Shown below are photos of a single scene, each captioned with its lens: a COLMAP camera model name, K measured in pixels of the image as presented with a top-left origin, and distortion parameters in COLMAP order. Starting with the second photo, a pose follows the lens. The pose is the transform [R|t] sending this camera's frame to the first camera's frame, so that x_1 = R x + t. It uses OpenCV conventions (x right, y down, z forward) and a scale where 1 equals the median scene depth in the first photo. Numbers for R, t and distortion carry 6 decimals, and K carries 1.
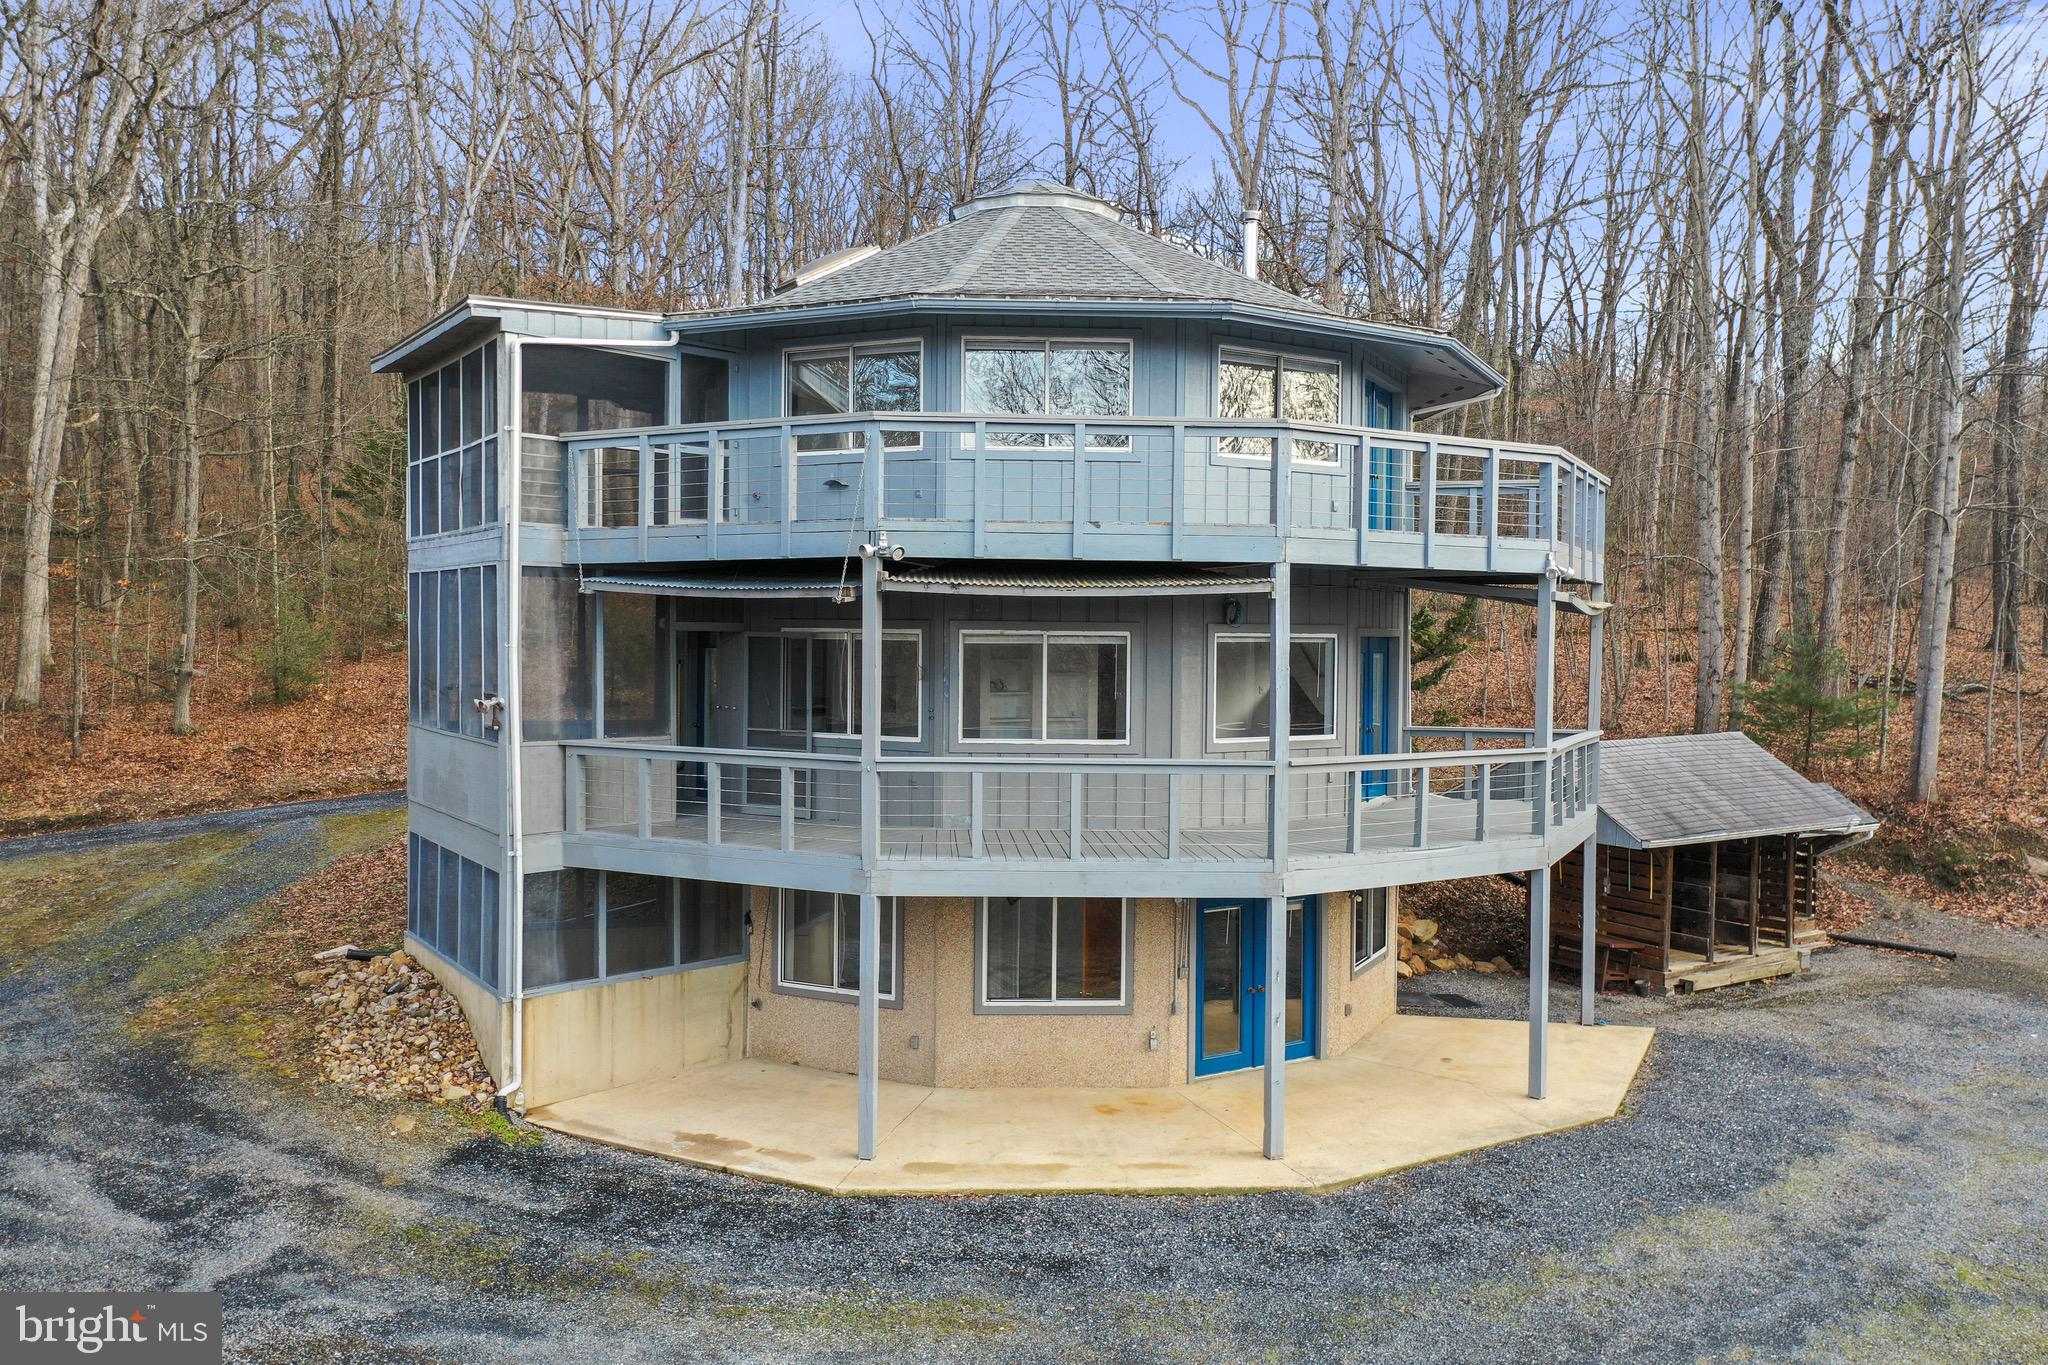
lens RADIAL K [[1641.0, 0, 1024.0], [0, 1641.0, 682.5], [0, 0, 1]] dist [-0.010680, -0.001025]
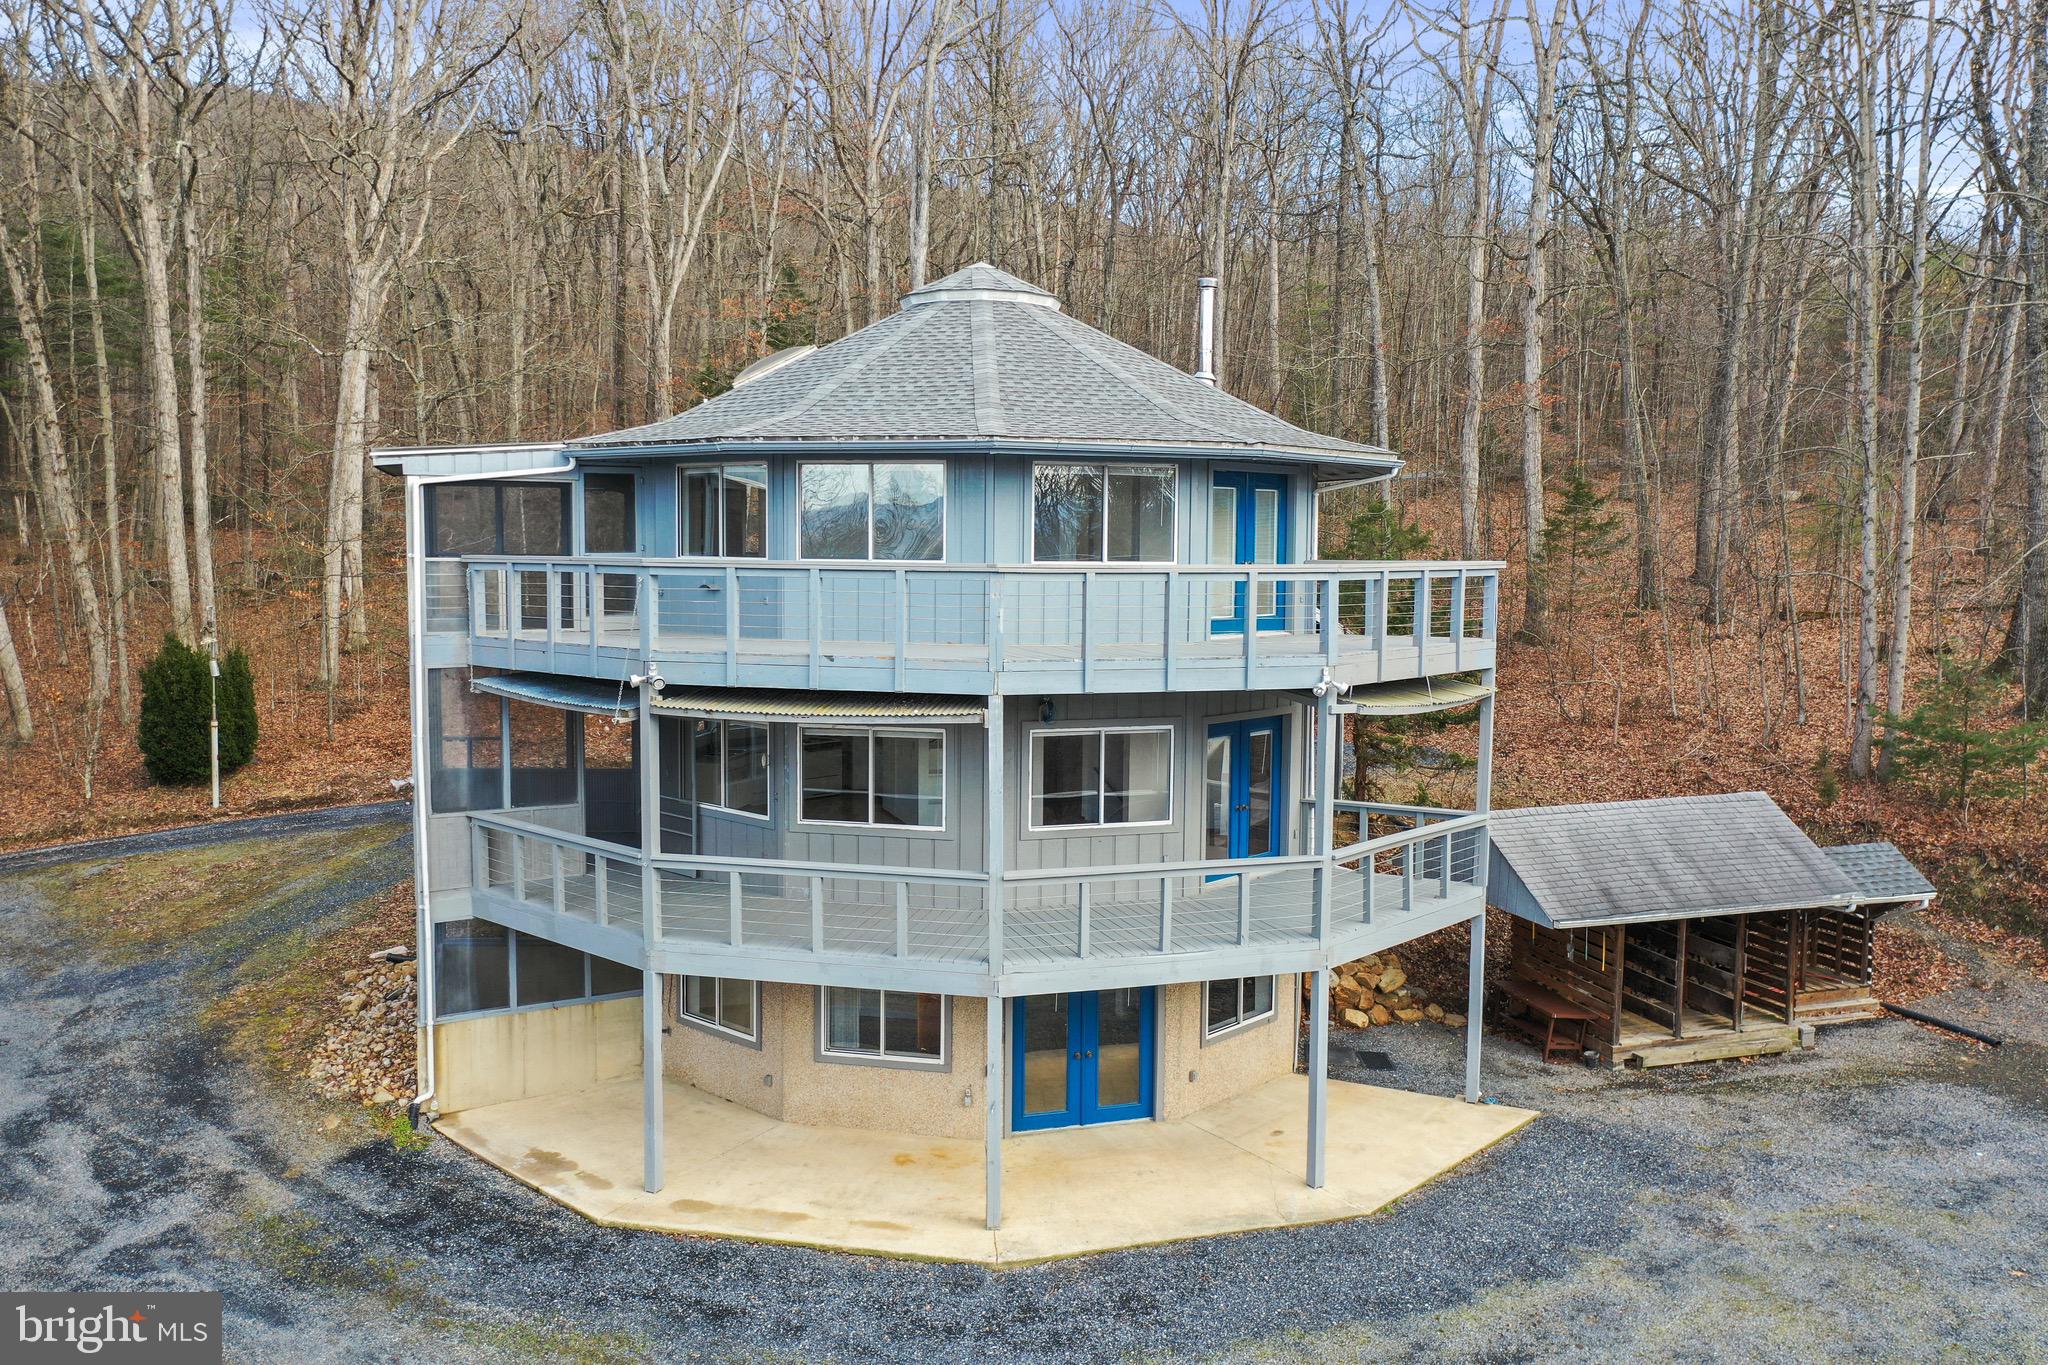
lens RADIAL K [[1641.0, 0, 1024.0], [0, 1641.0, 682.5], [0, 0, 1]] dist [-0.010680, -0.001025]
pose [[0.963681, 0.022319, -0.266123, 0.421185], [-0.006734, 0.998216, 0.059332, -0.131838], [0.266973, -0.055385, 0.962111, -0.036467]]
